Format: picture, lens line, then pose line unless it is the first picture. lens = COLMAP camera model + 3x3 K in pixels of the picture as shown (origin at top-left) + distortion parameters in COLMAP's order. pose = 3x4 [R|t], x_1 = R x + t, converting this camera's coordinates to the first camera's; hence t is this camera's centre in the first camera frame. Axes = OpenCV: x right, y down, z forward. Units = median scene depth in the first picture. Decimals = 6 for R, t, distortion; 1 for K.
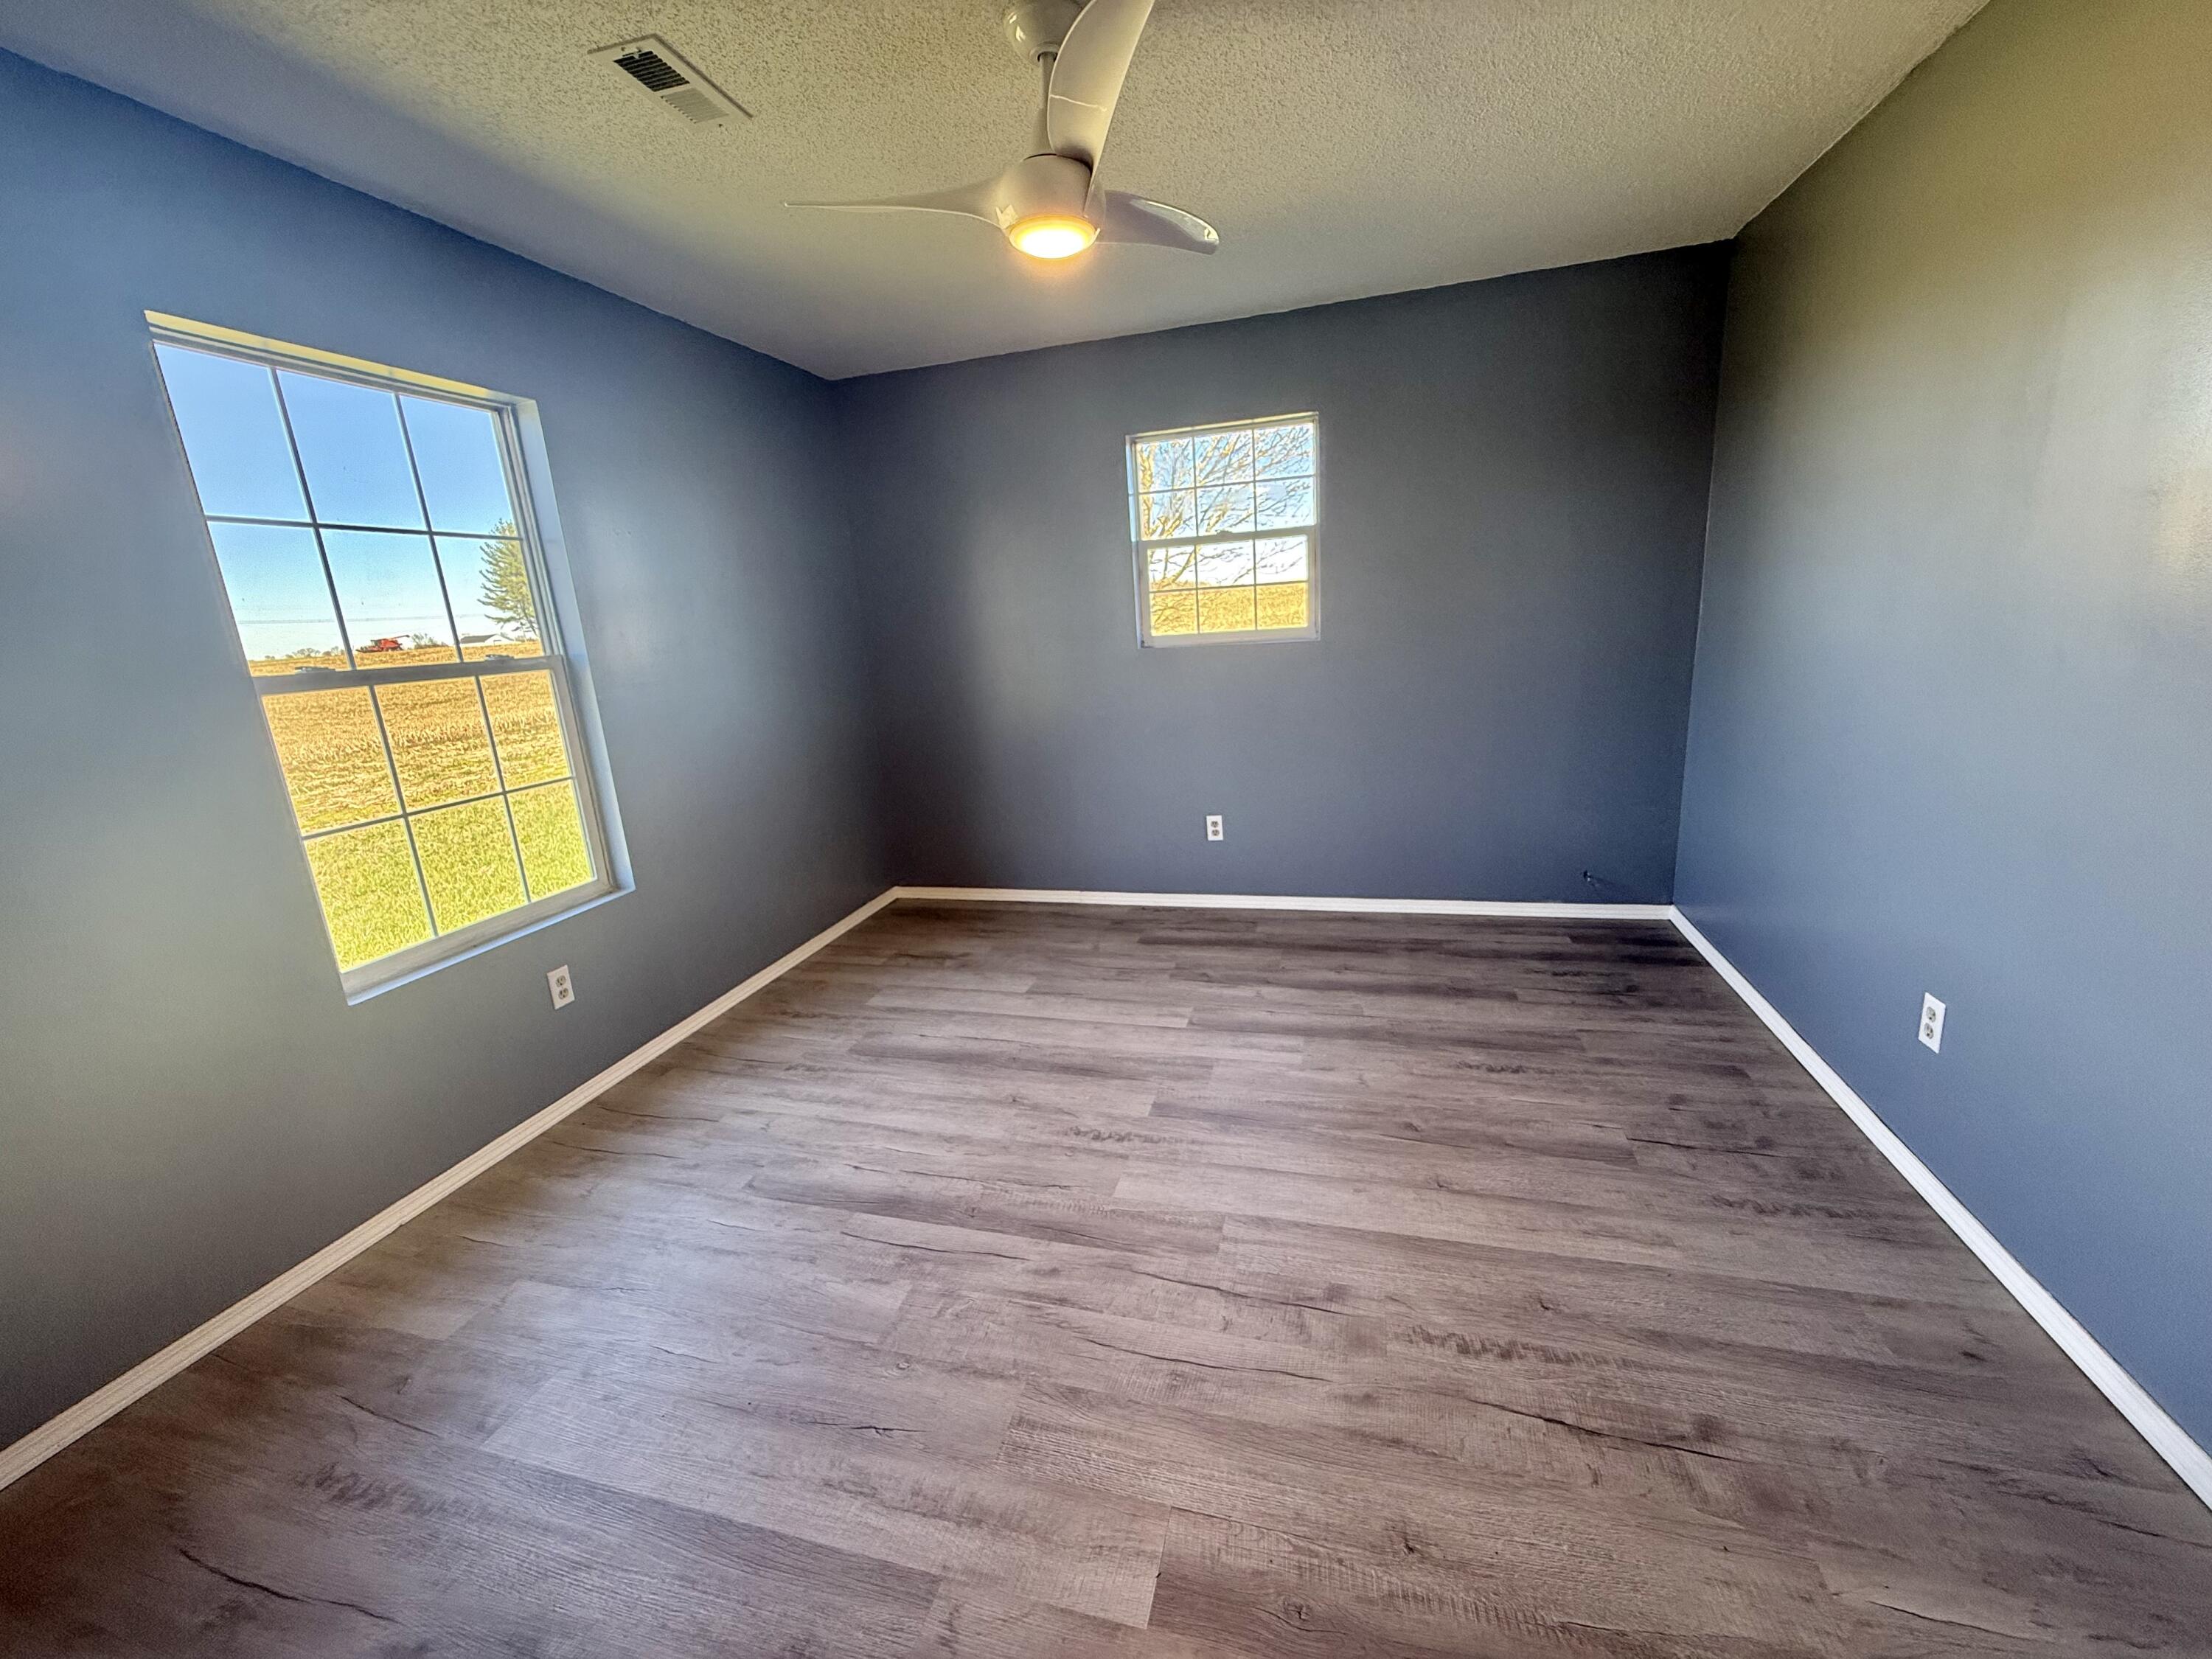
lens RADIAL K [[880.3, 0, 1101.9], [0, 880.3, 826.9], [0, 0, 1]] dist [-0.000617, 0.000197]
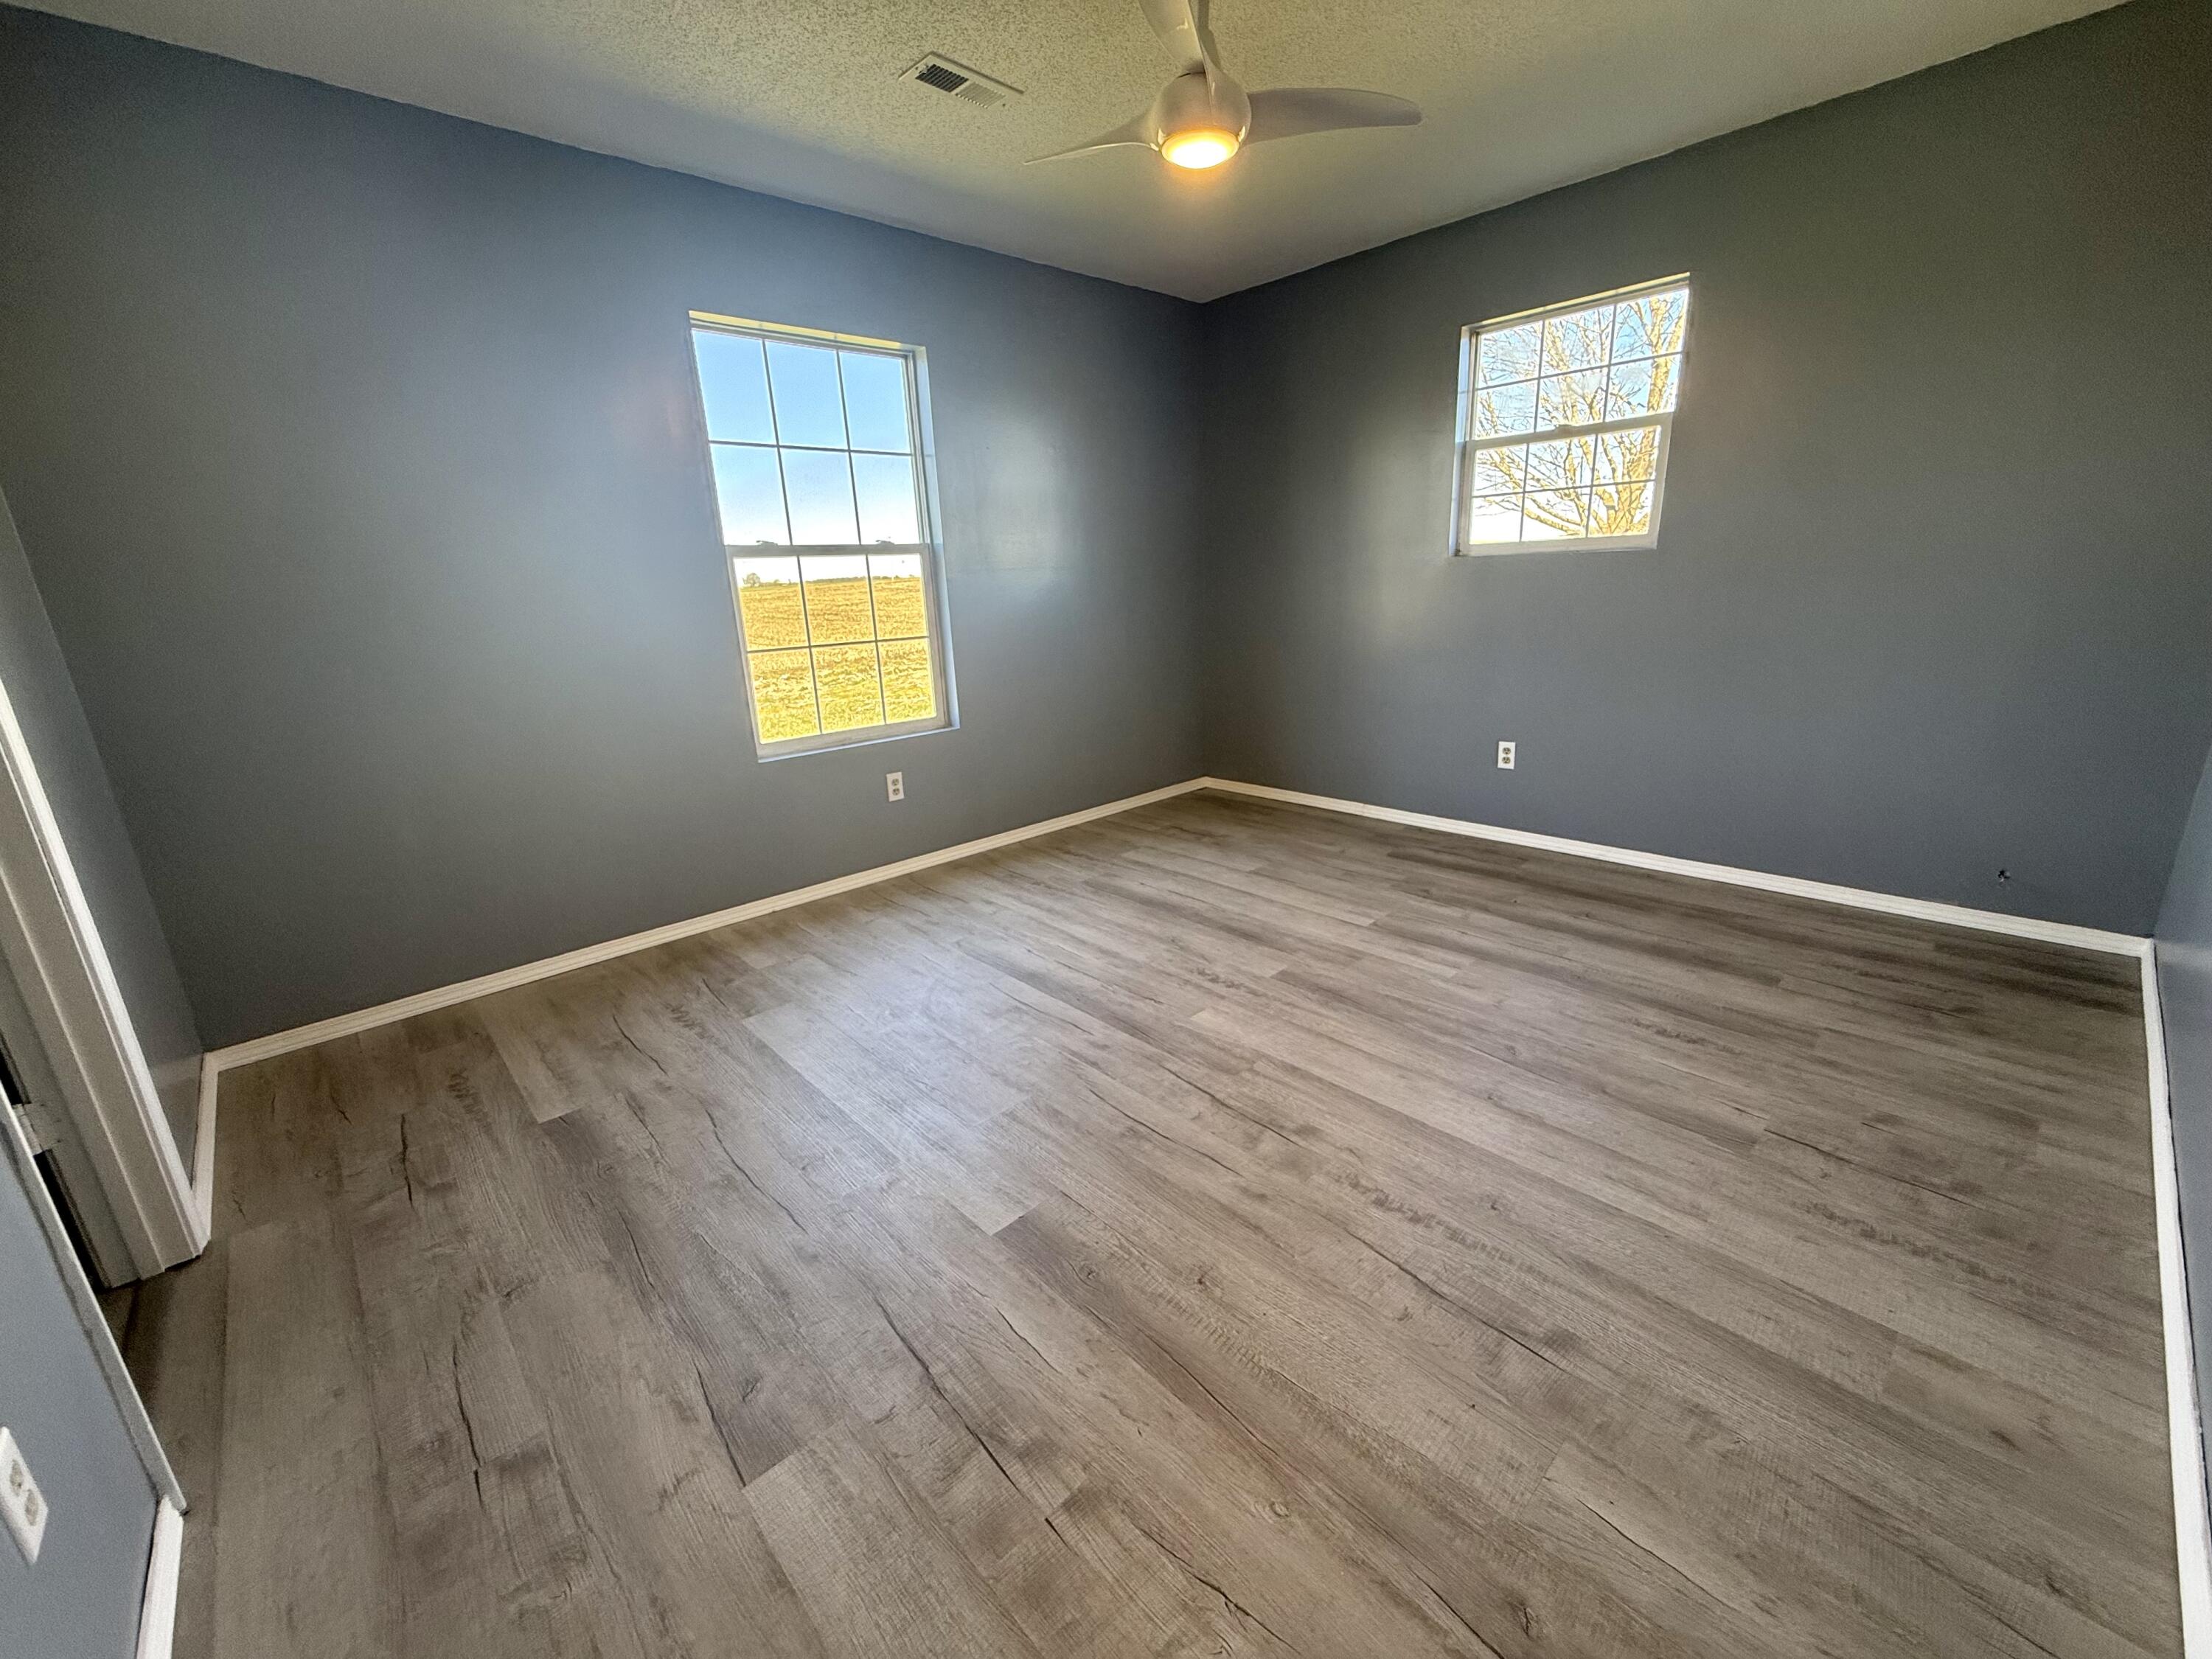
lens RADIAL K [[880.3, 0, 1101.9], [0, 880.3, 826.9], [0, 0, 1]] dist [-0.000617, 0.000197]
pose [[0.855575, 0.169679, -0.489081, 0.340702], [-0.135086, 0.985203, 0.105488, 0.052674], [0.499743, -0.024185, 0.865836, -0.036992]]
